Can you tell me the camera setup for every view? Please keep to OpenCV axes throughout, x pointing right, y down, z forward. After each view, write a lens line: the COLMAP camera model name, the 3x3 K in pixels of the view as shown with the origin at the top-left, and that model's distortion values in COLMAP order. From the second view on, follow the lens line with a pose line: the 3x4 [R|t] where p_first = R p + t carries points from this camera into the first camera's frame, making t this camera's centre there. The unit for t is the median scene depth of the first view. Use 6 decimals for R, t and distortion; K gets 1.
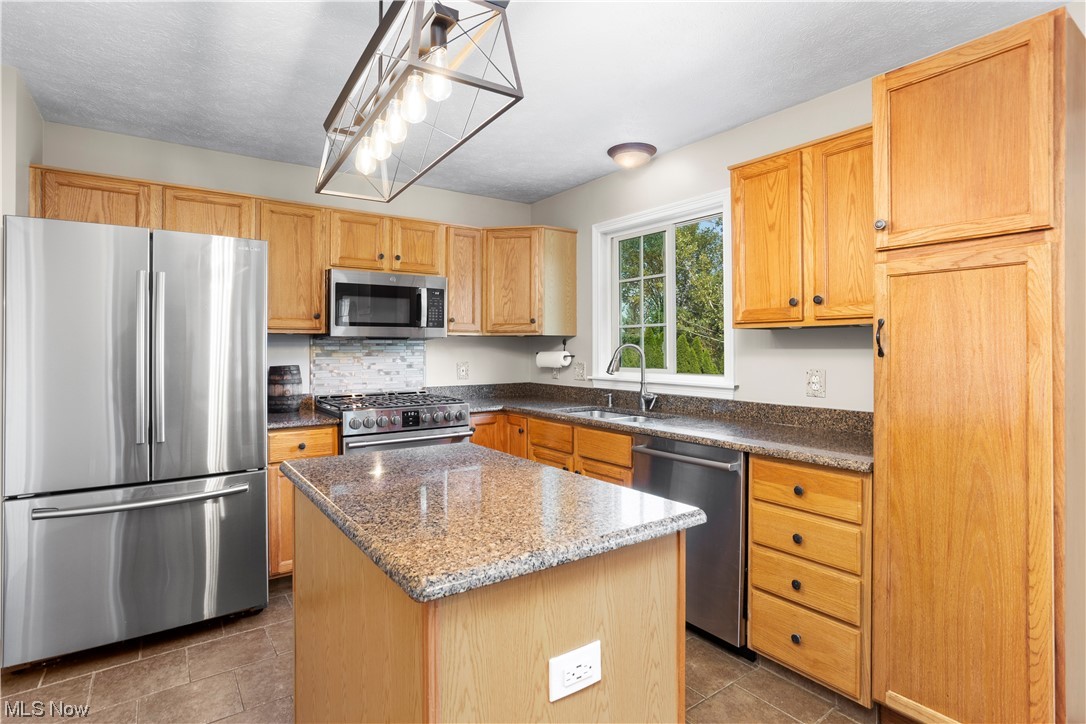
lens RADIAL K [[535.8, 0, 555.4], [0, 535.8, 343.9], [0, 0, 1]] dist [-0.014607, 0.003069]
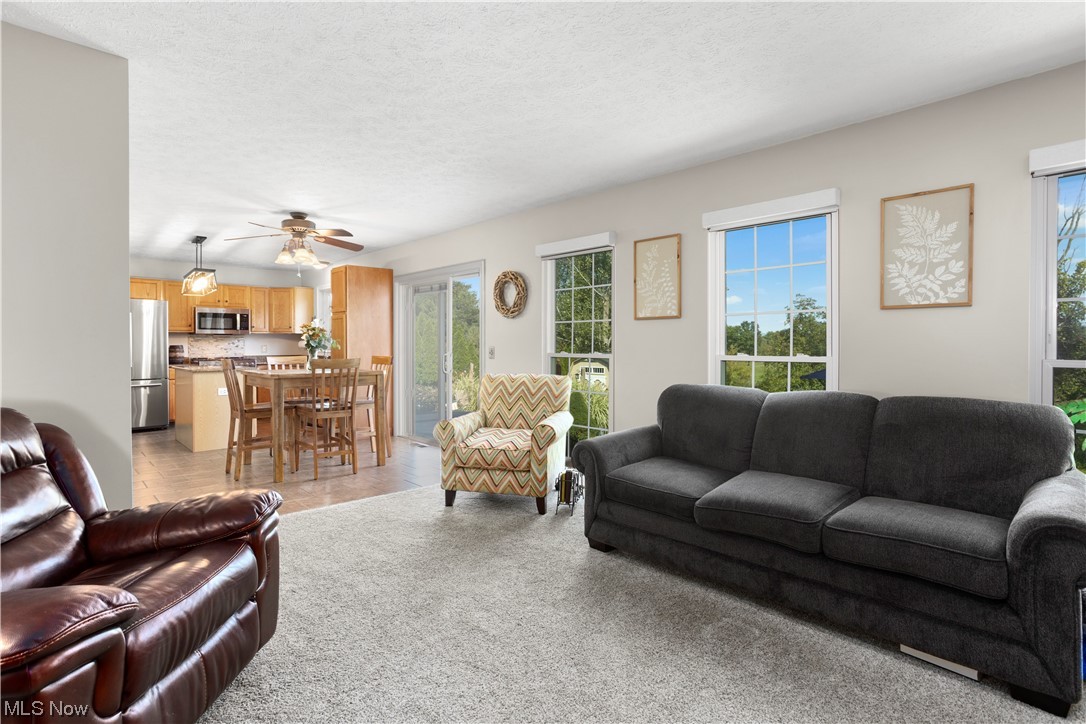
lens RADIAL K [[525.7, 0, 546.2], [0, 525.7, 354.2], [0, 0, 1]] dist [-0.005522, 0.004800]
pose [[0.993086, 0.001988, 0.117376, 0.913848], [-0.004695, 0.999729, 0.022797, 0.019142], [-0.117299, -0.023191, 0.992826, -1.625934]]
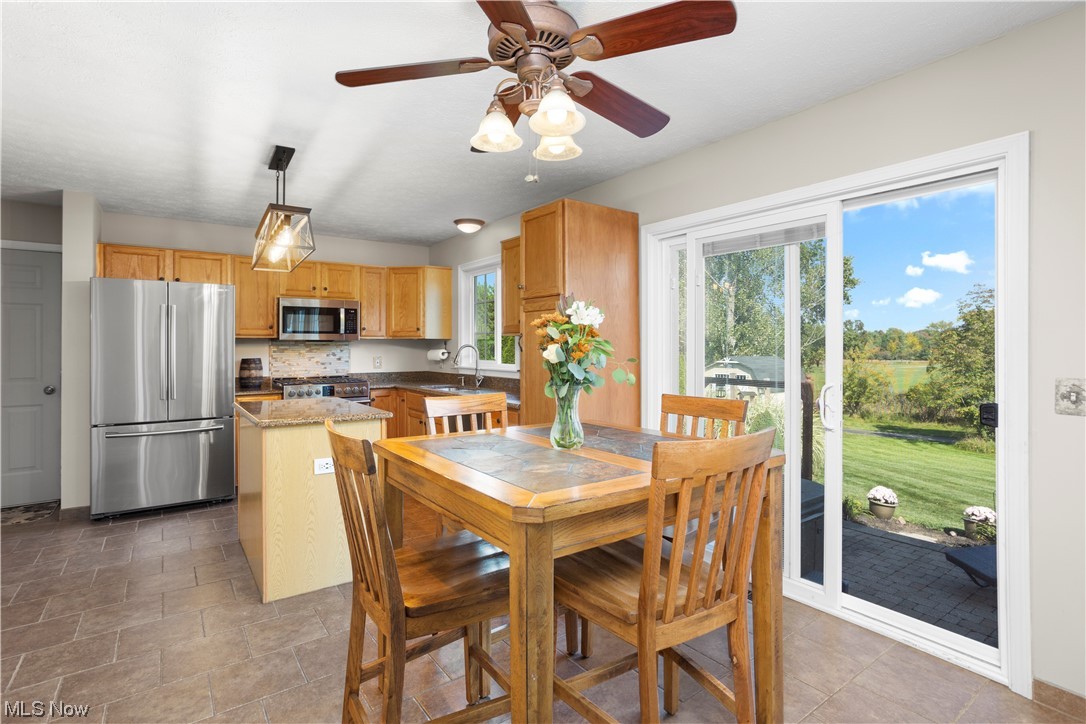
lens RADIAL K [[525.7, 0, 549.0], [0, 525.7, 347.2], [0, 0, 1]] dist [-0.005522, 0.004800]
pose [[0.999913, 0.000563, -0.013147, 0.392096], [-0.000466, 0.999973, 0.007375, -0.003782], [0.013151, -0.007368, 0.999886, -0.539110]]
